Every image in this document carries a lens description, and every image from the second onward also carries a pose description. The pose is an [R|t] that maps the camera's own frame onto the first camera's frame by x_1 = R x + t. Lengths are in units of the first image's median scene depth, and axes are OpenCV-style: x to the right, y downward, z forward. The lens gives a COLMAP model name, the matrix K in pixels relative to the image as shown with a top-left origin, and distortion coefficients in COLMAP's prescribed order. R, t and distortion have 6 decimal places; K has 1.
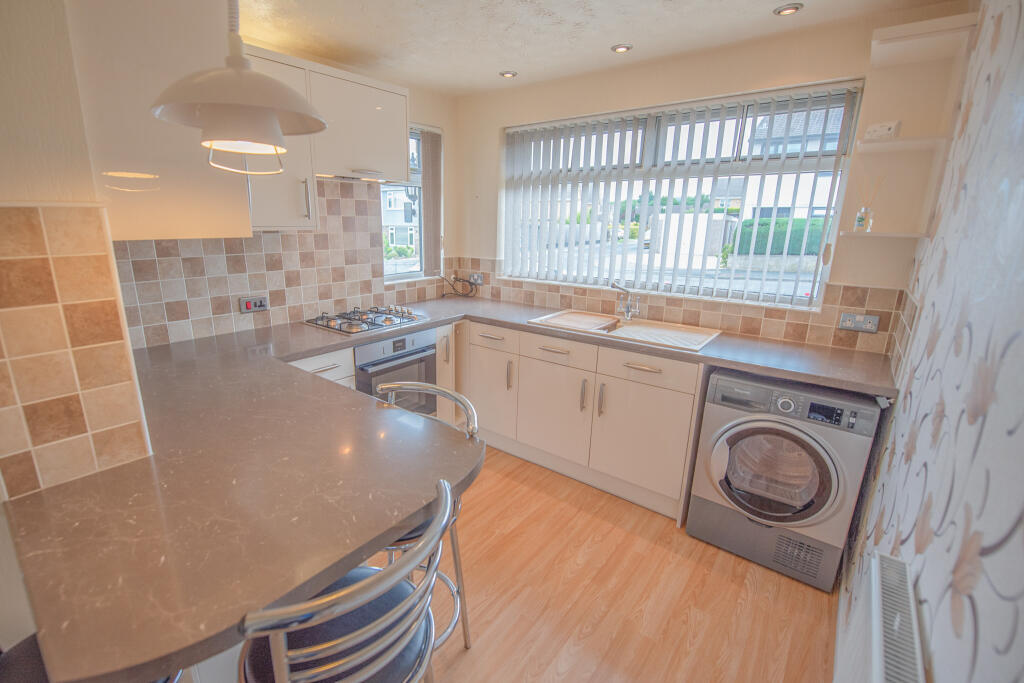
lens RADIAL K [[448.4, 0, 505.0], [0, 448.4, 331.8], [0, 0, 1]] dist [-0.001979, -0.000234]
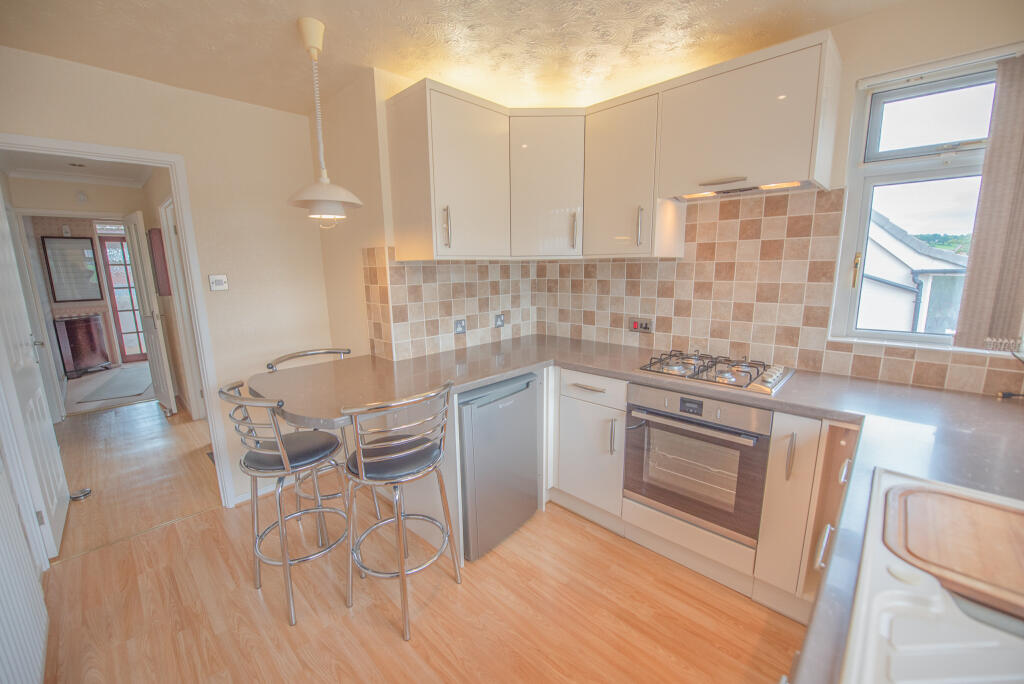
lens RADIAL K [[415.8, 0, 507.3], [0, 415.8, 344.5], [0, 0, 1]] dist [-0.002543, -0.000274]
pose [[-0.101091, 0.181796, -0.978126, 0.454188], [-0.225631, 0.953355, 0.200511, -0.138469], [0.968954, 0.240966, -0.055357, 0.703002]]
